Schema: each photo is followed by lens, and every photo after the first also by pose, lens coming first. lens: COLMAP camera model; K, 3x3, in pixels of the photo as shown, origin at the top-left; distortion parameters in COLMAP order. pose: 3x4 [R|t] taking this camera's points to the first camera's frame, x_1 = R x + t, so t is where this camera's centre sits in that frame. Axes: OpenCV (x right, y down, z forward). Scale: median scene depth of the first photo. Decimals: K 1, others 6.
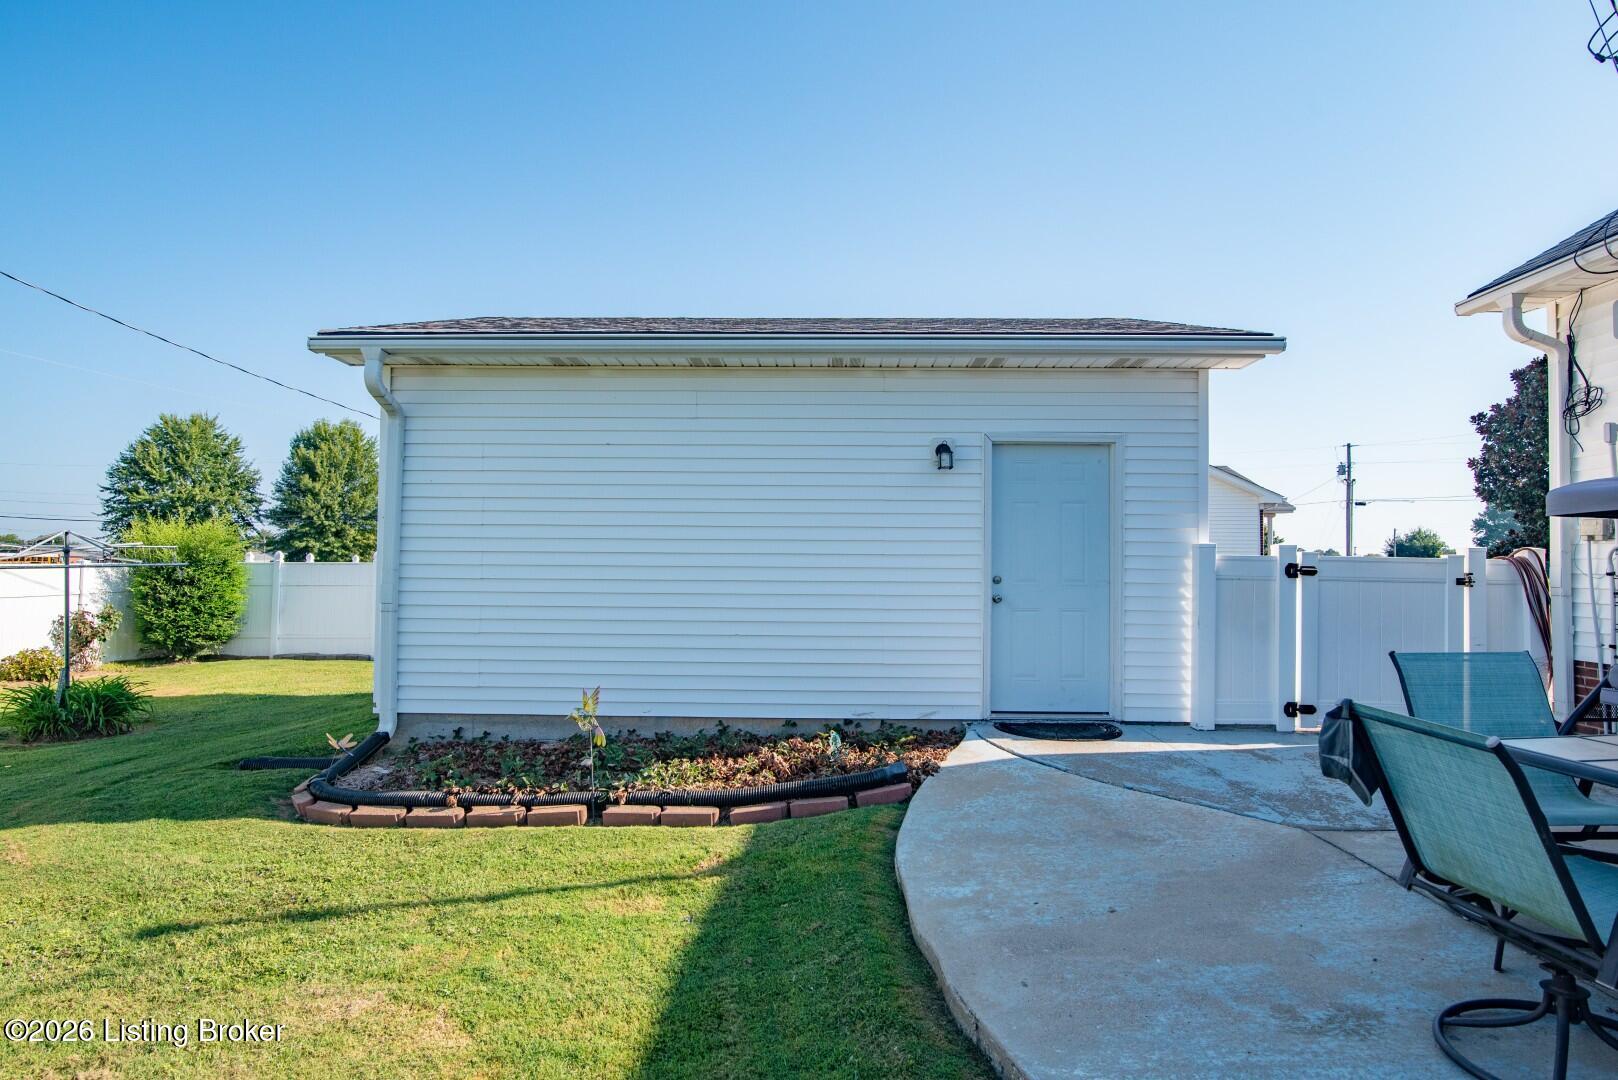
lens RADIAL K [[849.4, 0, 809.0], [0, 849.4, 540.0], [0, 0, 1]] dist [-0.009757, -0.000555]
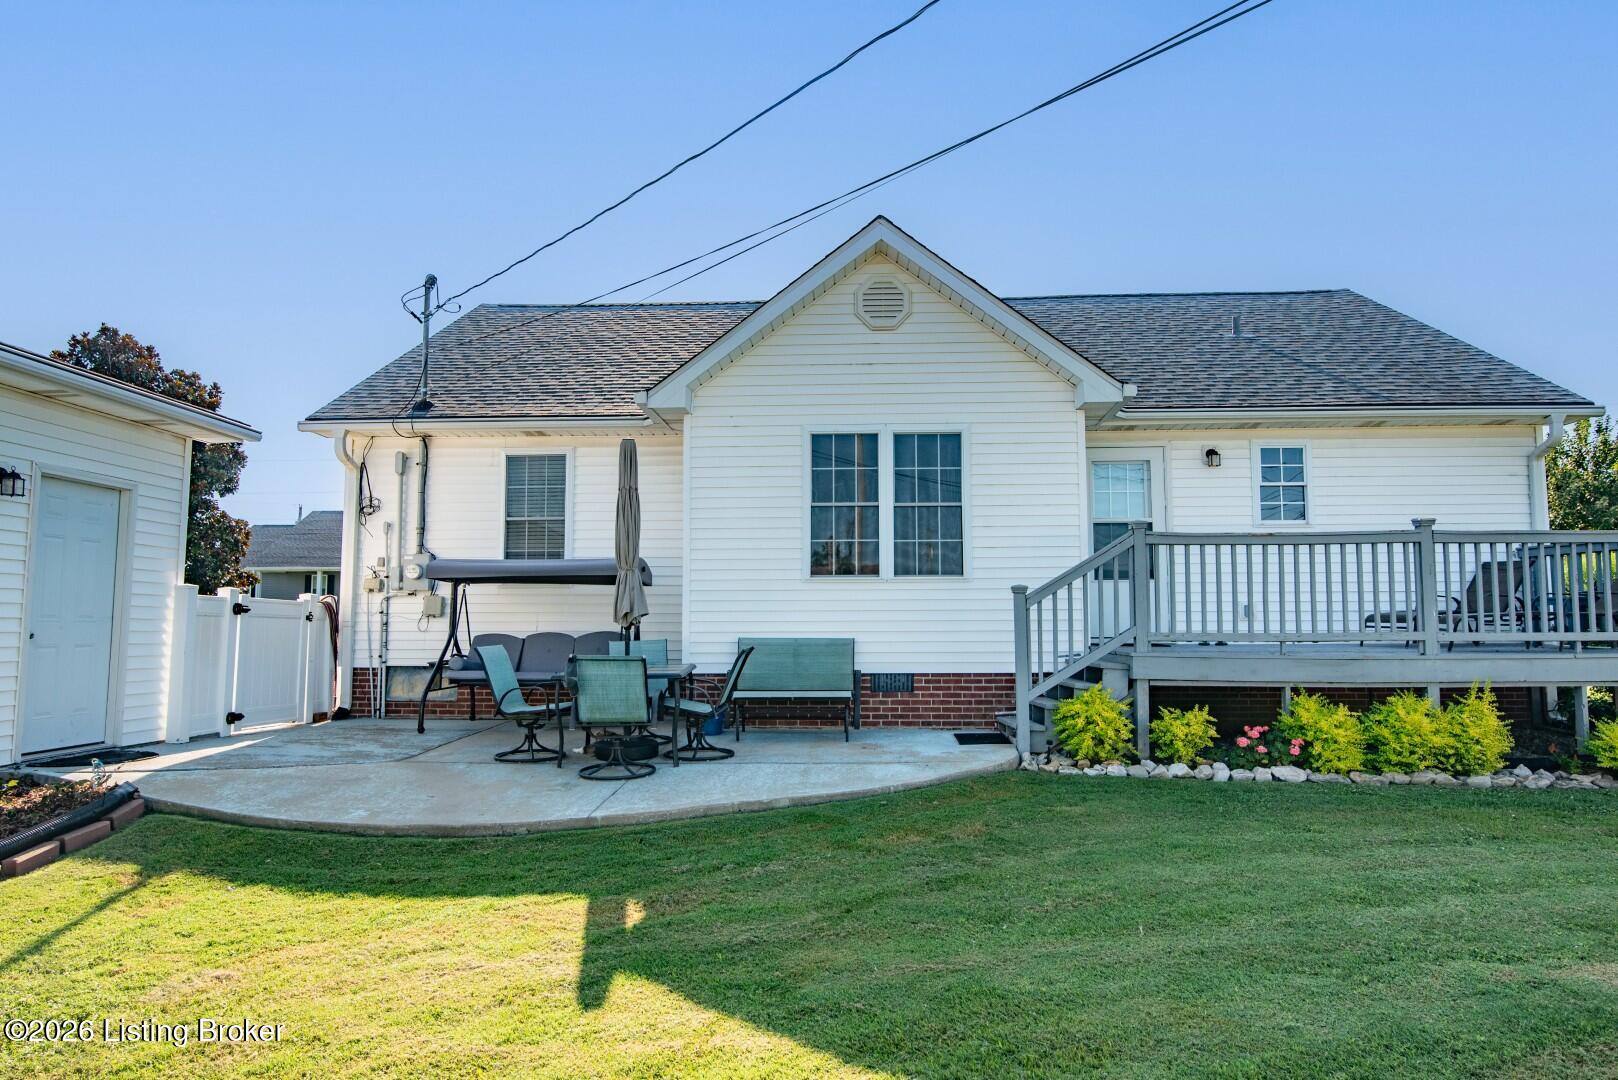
lens RADIAL K [[1068.1, 0, 809.0], [0, 1068.1, 540.0], [0, 0, 1]] dist [0.004428, 0.000856]
pose [[0.023838, 0.075876, 0.996832, -1.024563], [-0.031503, 0.996677, -0.075111, 0.026392], [-0.999219, -0.029613, 0.026149, 0.095943]]
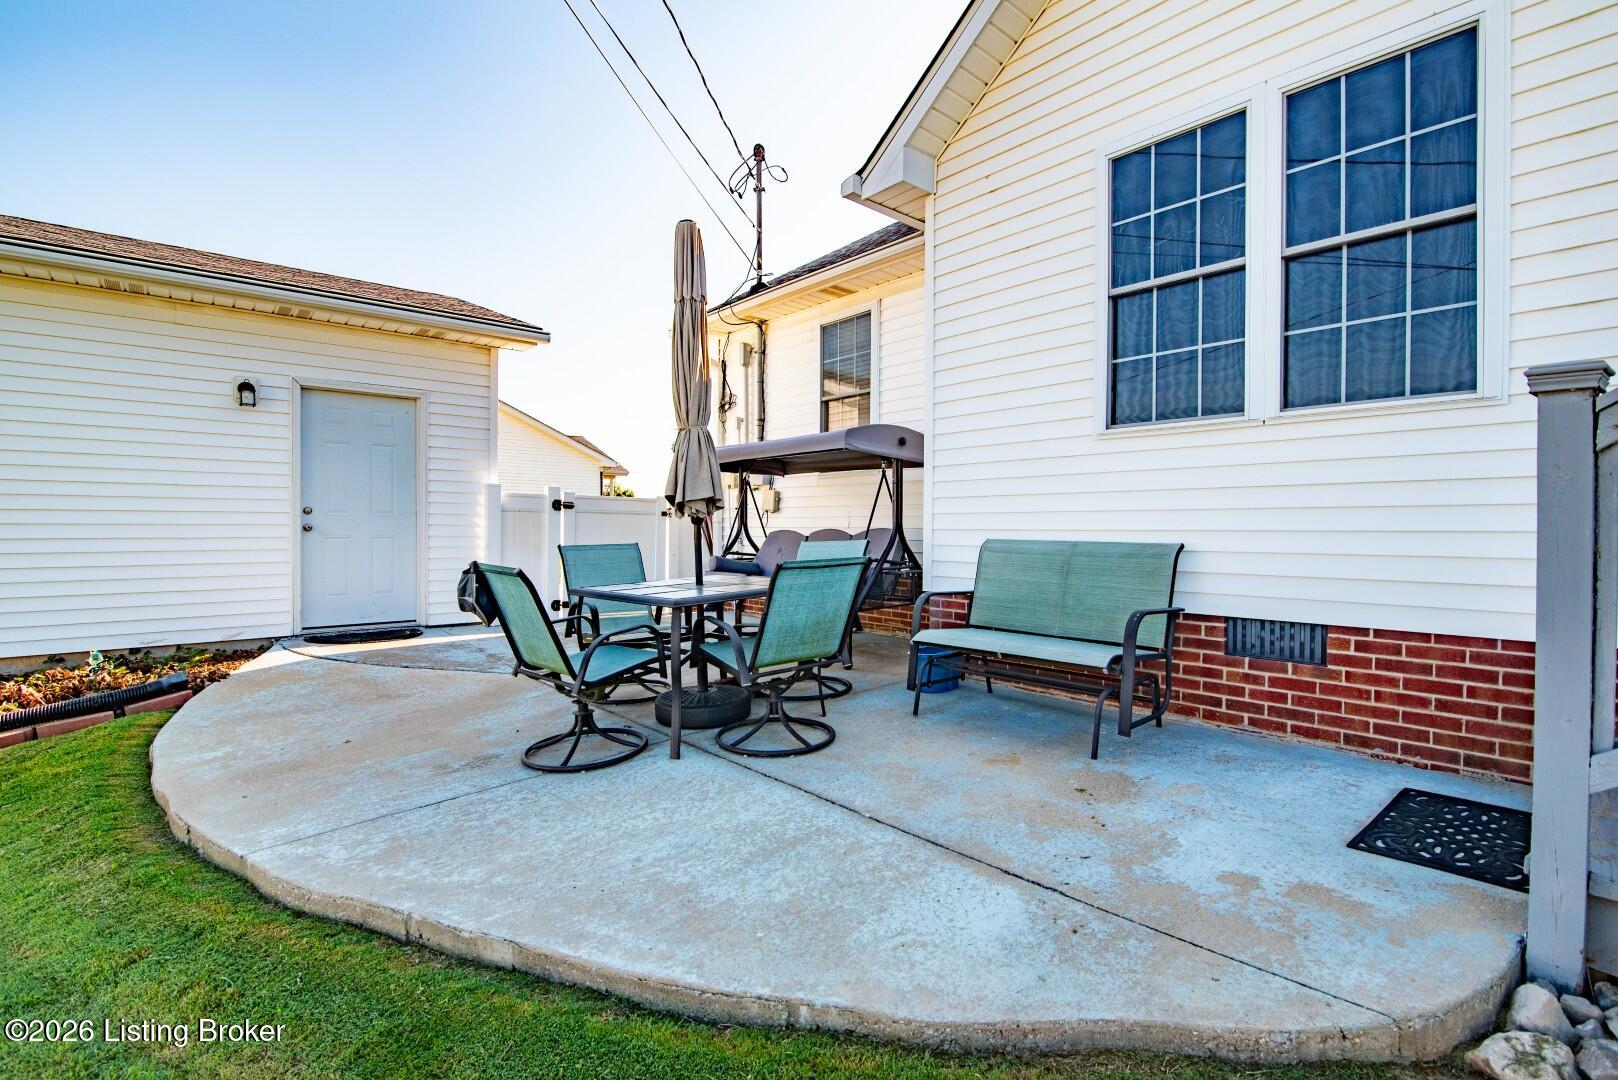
lens RADIAL K [[747.5, 0, 809.0], [0, 747.5, 540.0], [0, 0, 1]] dist [-0.020427, 0.001325]
pose [[0.747627, -0.015718, 0.663933, 0.070973], [-0.020700, 0.998683, 0.046952, 0.027701], [-0.663796, -0.048846, 0.746317, -0.178334]]
